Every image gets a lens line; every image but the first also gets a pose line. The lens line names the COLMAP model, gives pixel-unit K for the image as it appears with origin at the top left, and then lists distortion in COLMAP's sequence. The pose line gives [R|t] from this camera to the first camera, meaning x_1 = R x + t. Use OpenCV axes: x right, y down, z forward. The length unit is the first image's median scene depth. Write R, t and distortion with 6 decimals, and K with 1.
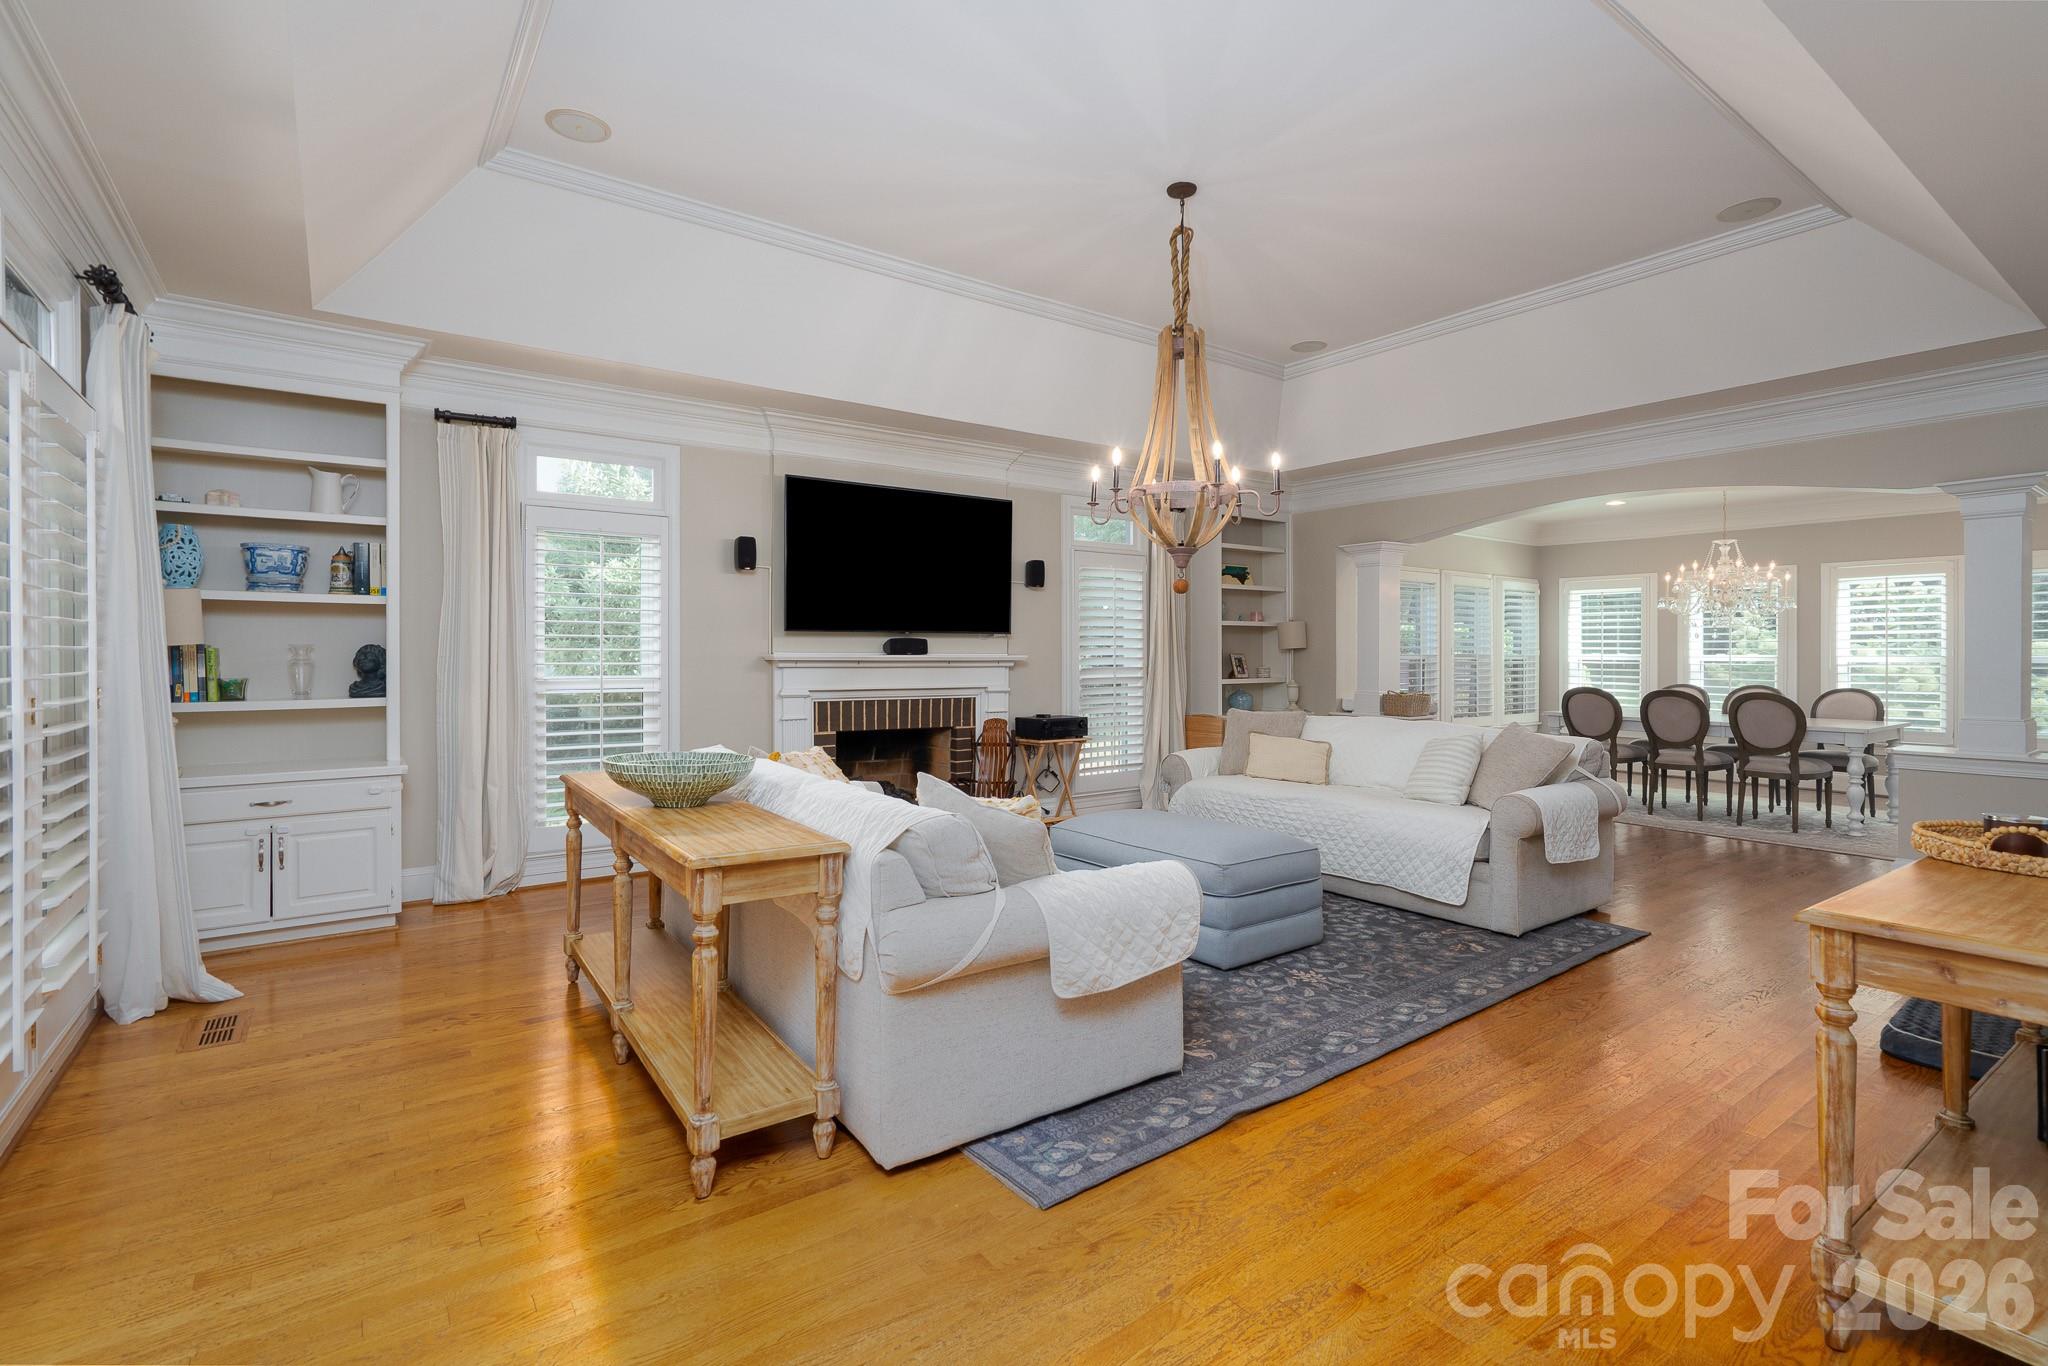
lens RADIAL K [[942.5, 0, 1028.5], [0, 942.5, 667.4], [0, 0, 1]] dist [-0.004613, 0.002572]
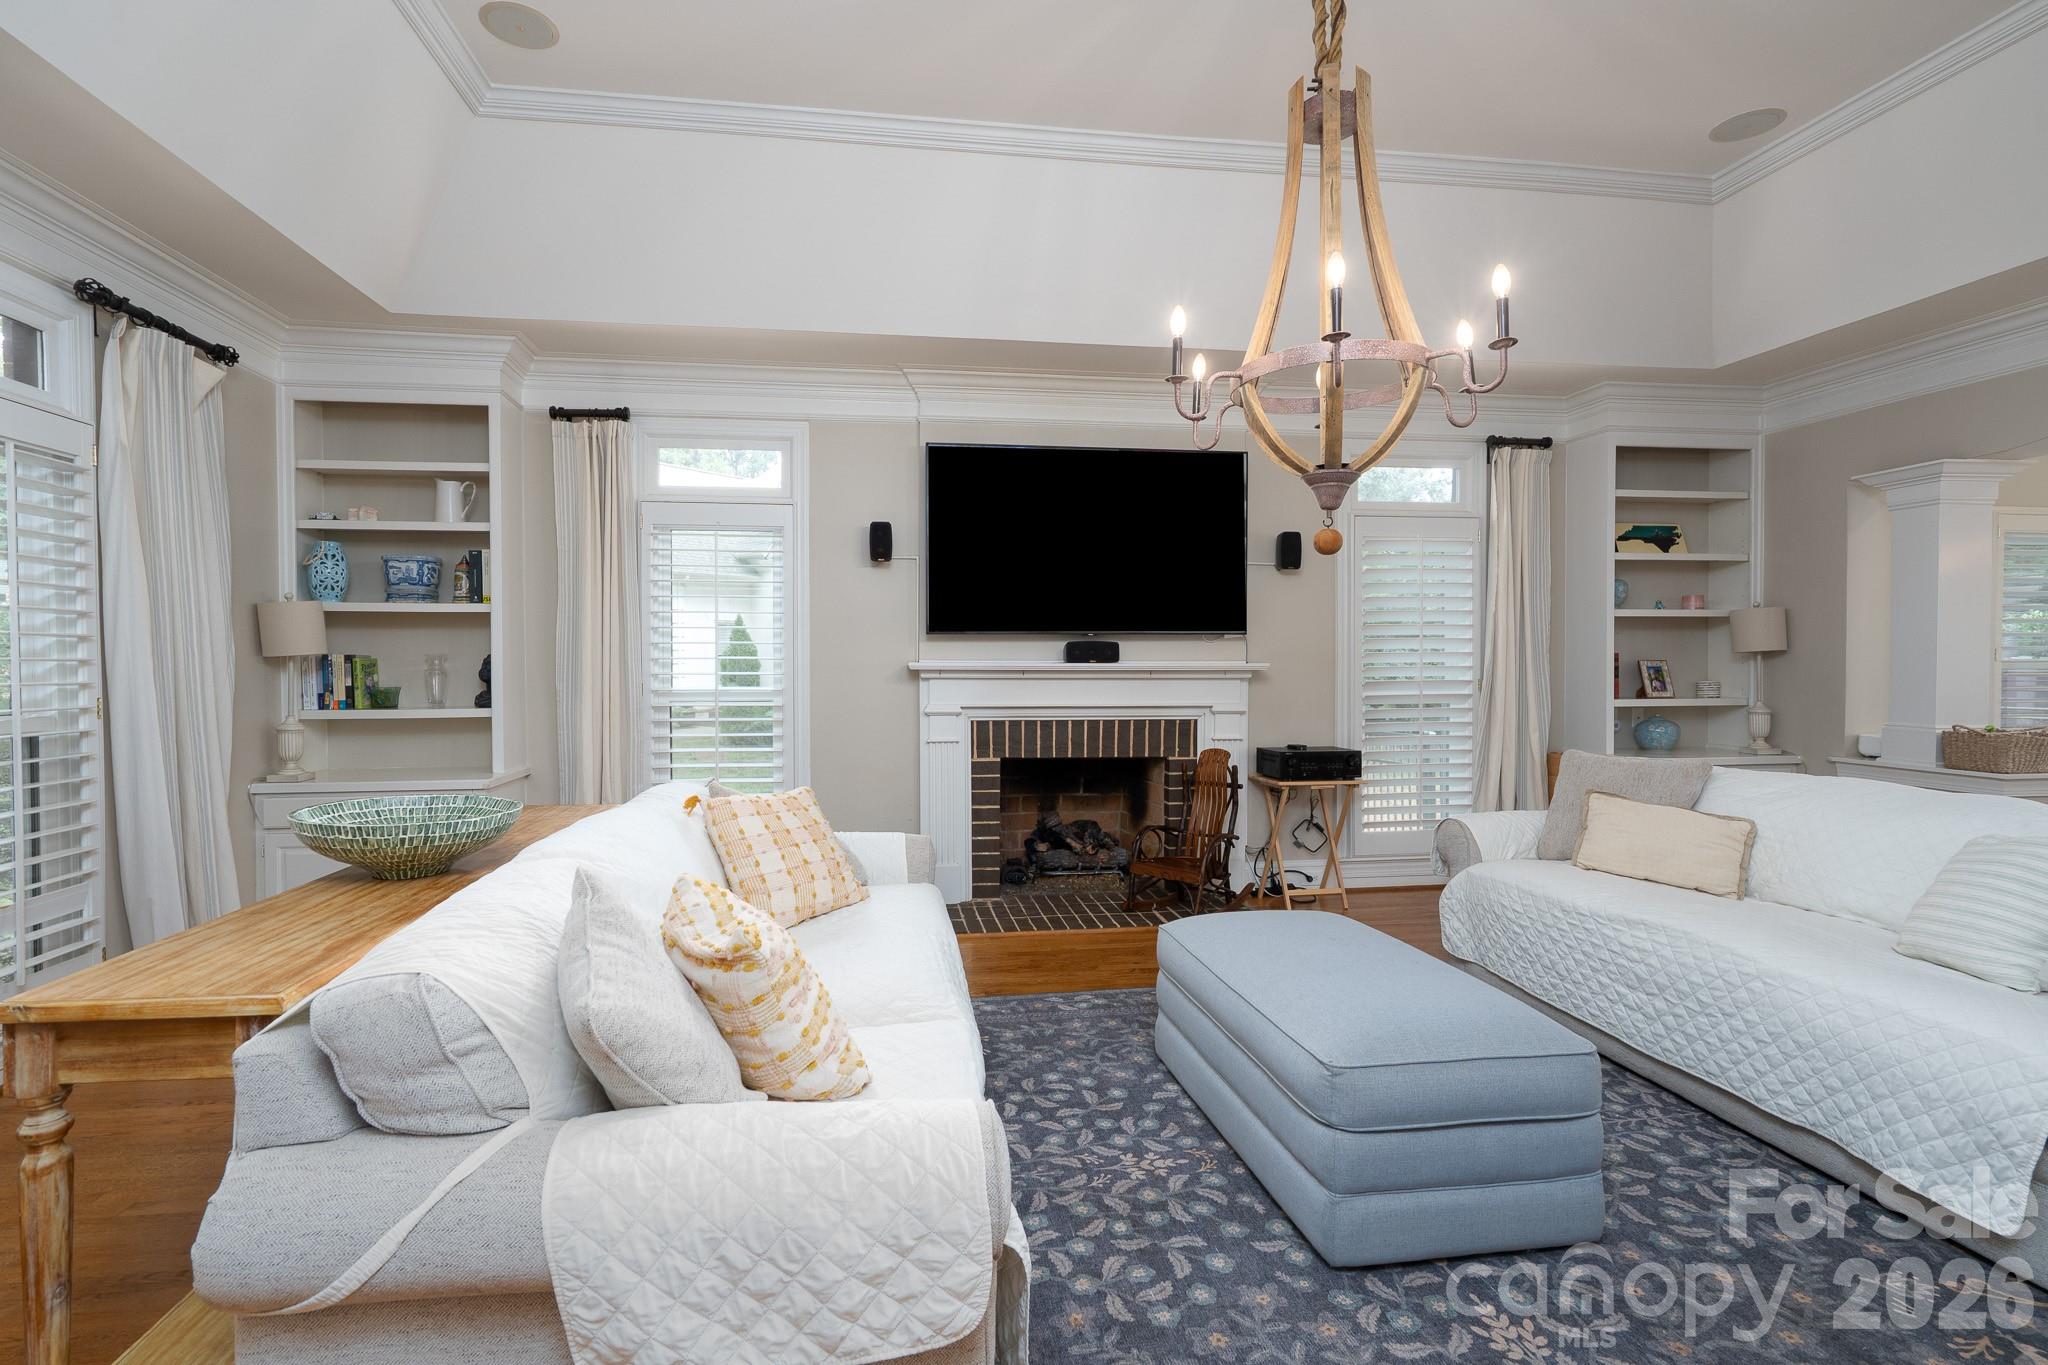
lens RADIAL K [[942.5, 0, 1019.5], [0, 942.5, 686.9], [0, 0, 1]] dist [-0.004613, 0.002572]
pose [[0.880788, 0.010528, -0.473394, 0.201546], [-0.004471, 0.999893, 0.013919, -0.004568], [0.473490, -0.010143, 0.880741, 0.311457]]
